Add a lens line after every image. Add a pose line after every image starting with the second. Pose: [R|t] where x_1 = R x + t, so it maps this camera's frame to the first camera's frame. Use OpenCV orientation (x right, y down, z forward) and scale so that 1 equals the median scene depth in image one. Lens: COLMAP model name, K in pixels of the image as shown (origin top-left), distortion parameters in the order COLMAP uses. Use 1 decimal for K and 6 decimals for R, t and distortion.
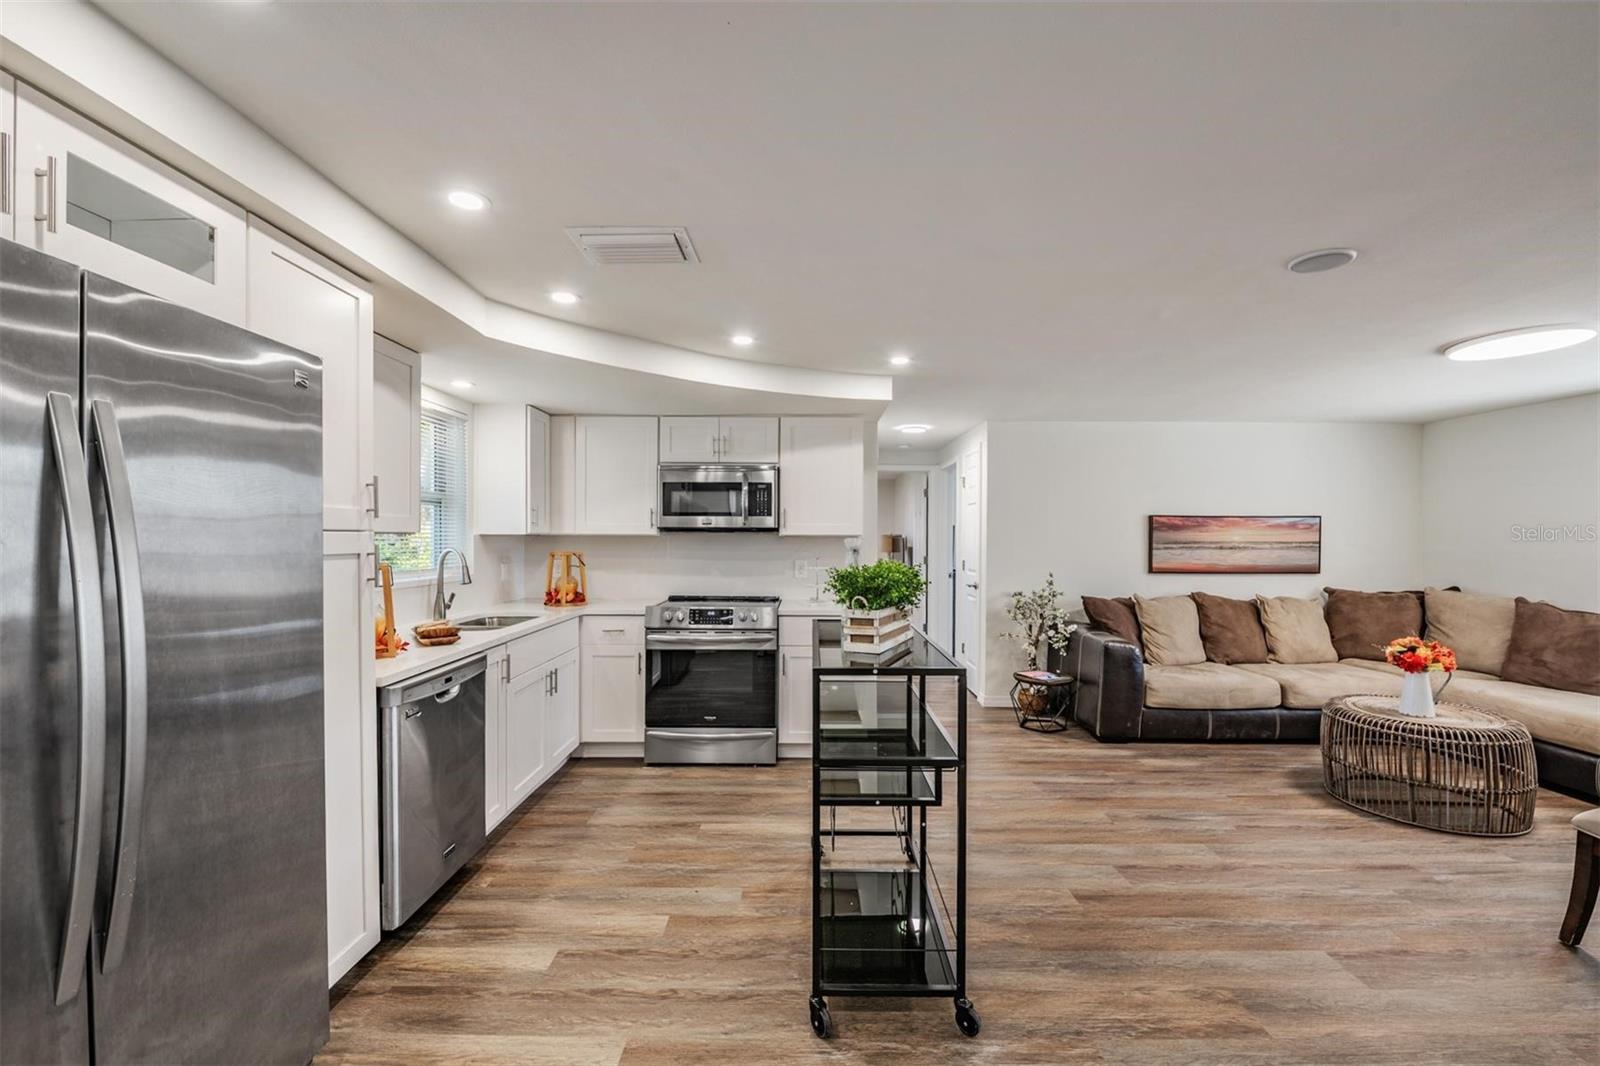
lens RADIAL K [[634.0, 0, 801.6], [0, 634.0, 542.5], [0, 0, 1]] dist [-0.012948, -0.001716]
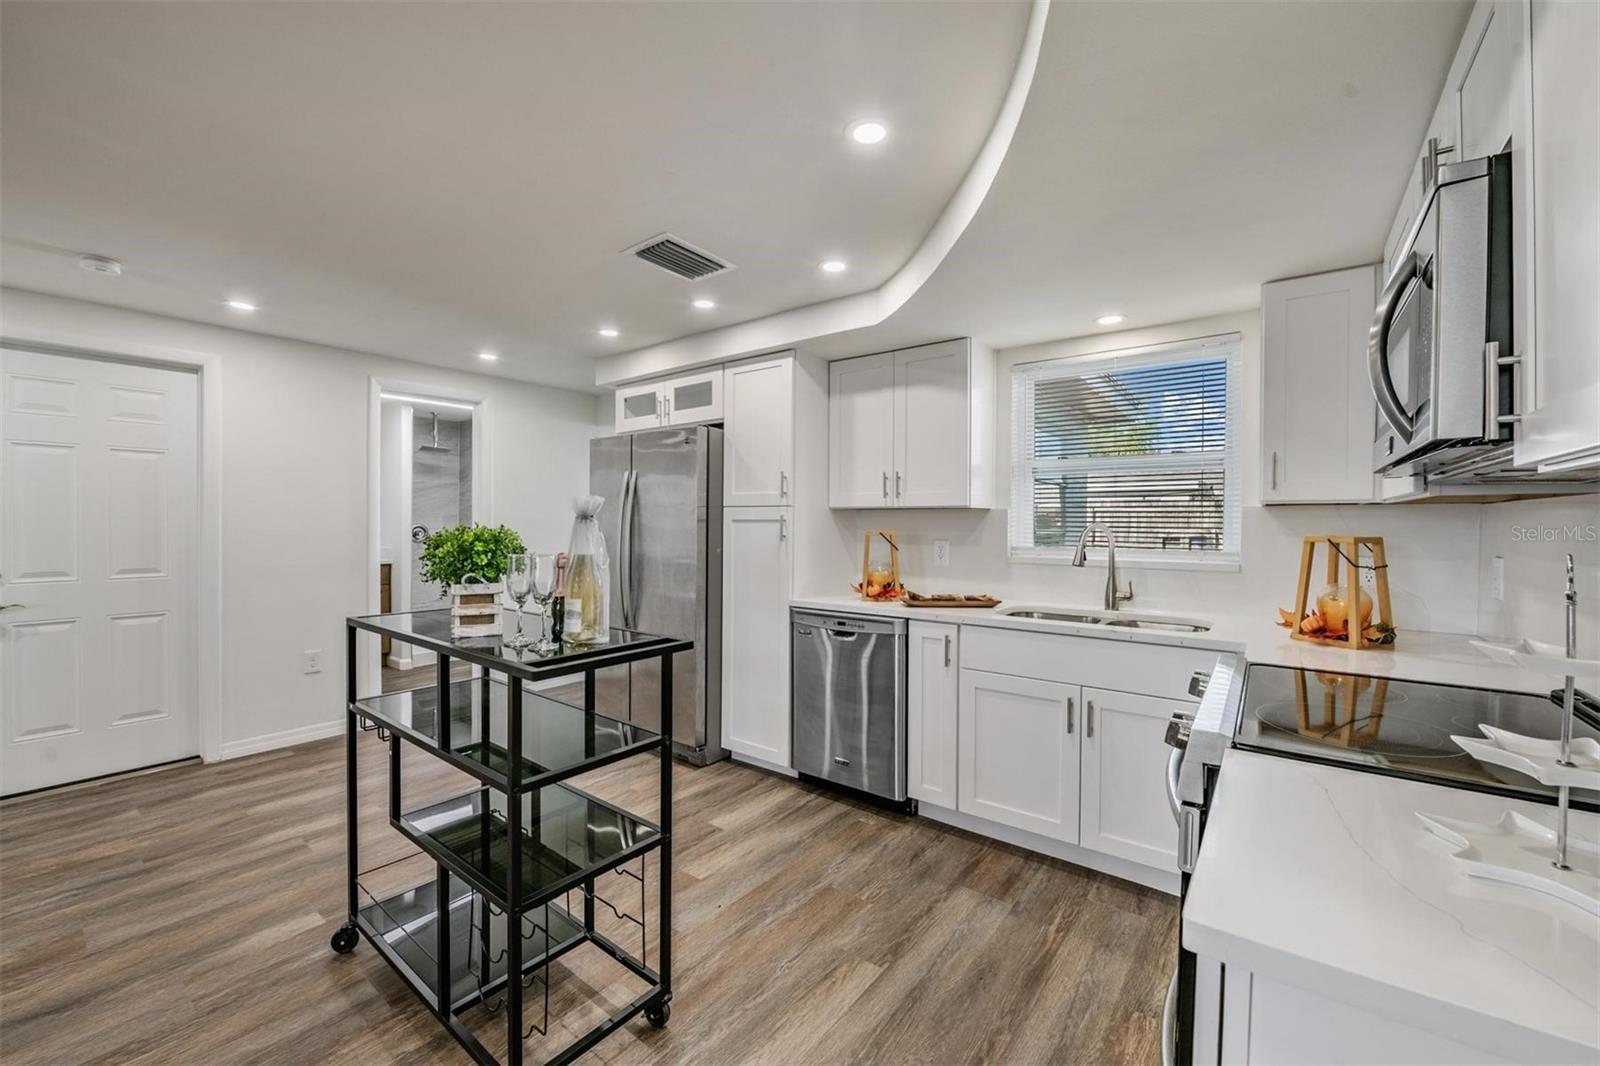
lens RADIAL K [[634.0, 0, 802.8], [0, 634.0, 527.2], [0, 0, 1]] dist [-0.012948, -0.001716]
pose [[-0.598712, -0.000224, -0.800965, 0.299349], [-0.015098, 0.999825, 0.011006, 0.008900], [0.800822, 0.018682, -0.598611, 1.029538]]
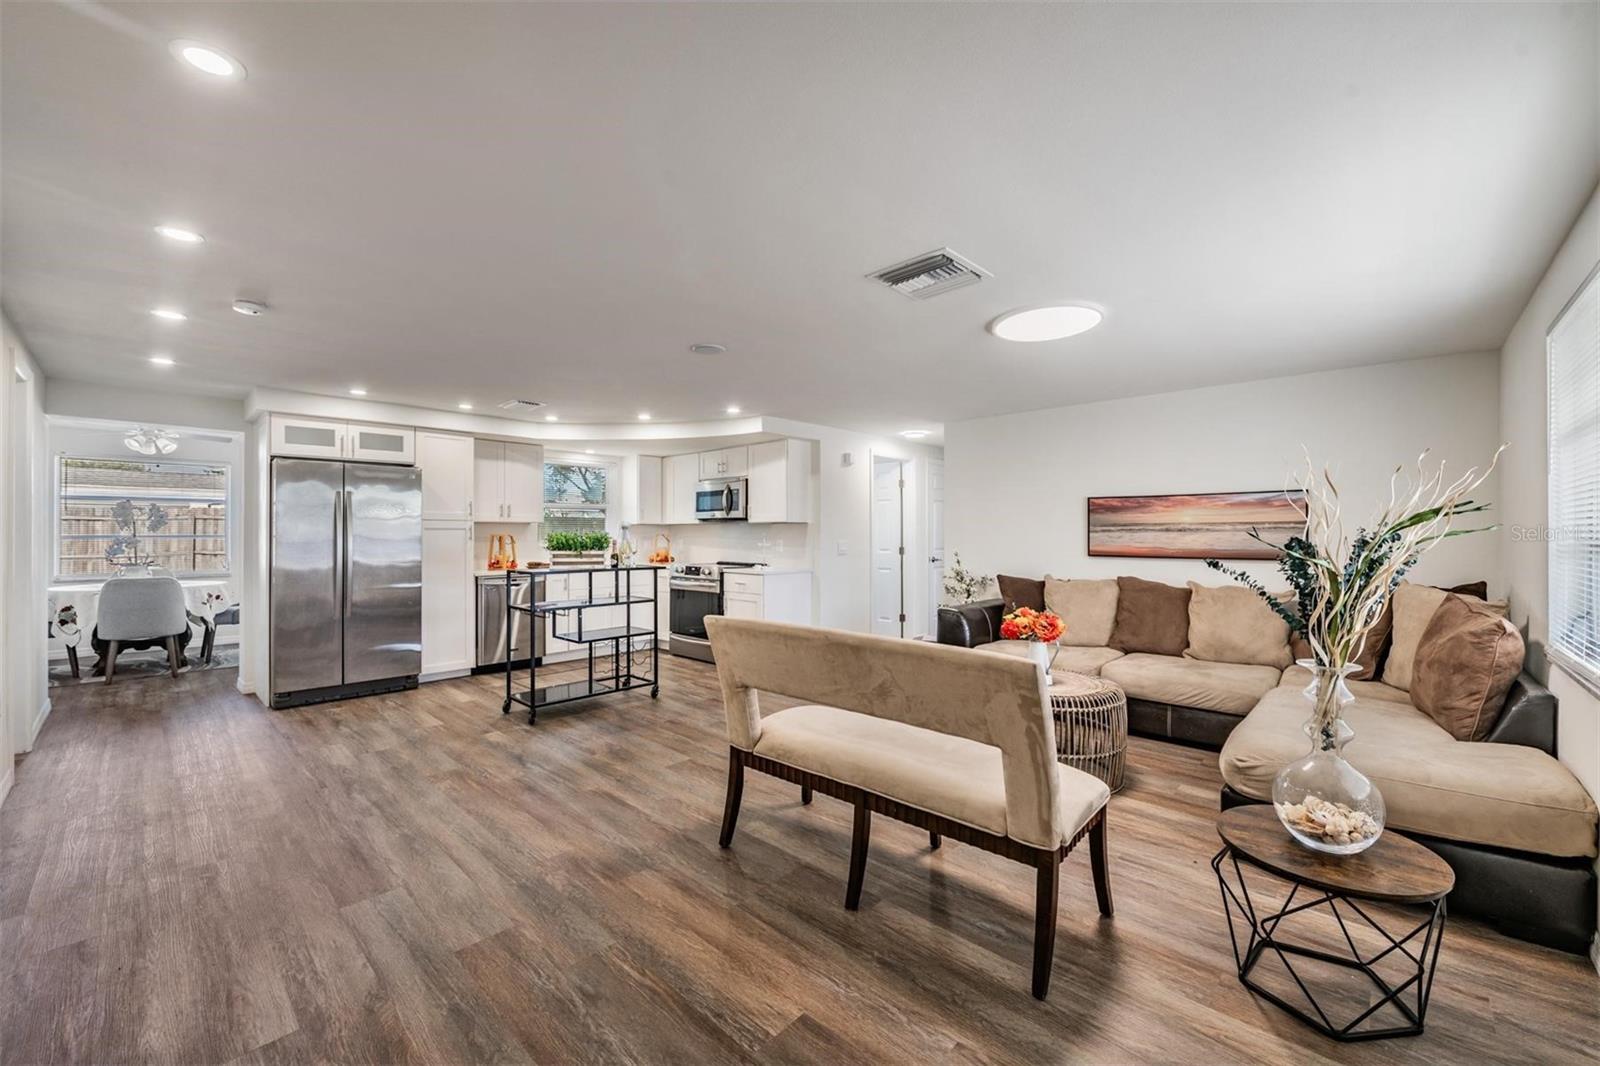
lens RADIAL K [[634.0, 0, 805.1], [0, 634.0, 530.9], [0, 0, 1]] dist [-0.012948, -0.001716]
pose [[0.733055, -0.006797, -0.680135, 1.216867], [-0.002420, 0.999918, -0.012601, 0.030818], [0.680165, 0.010883, 0.732979, -0.032786]]
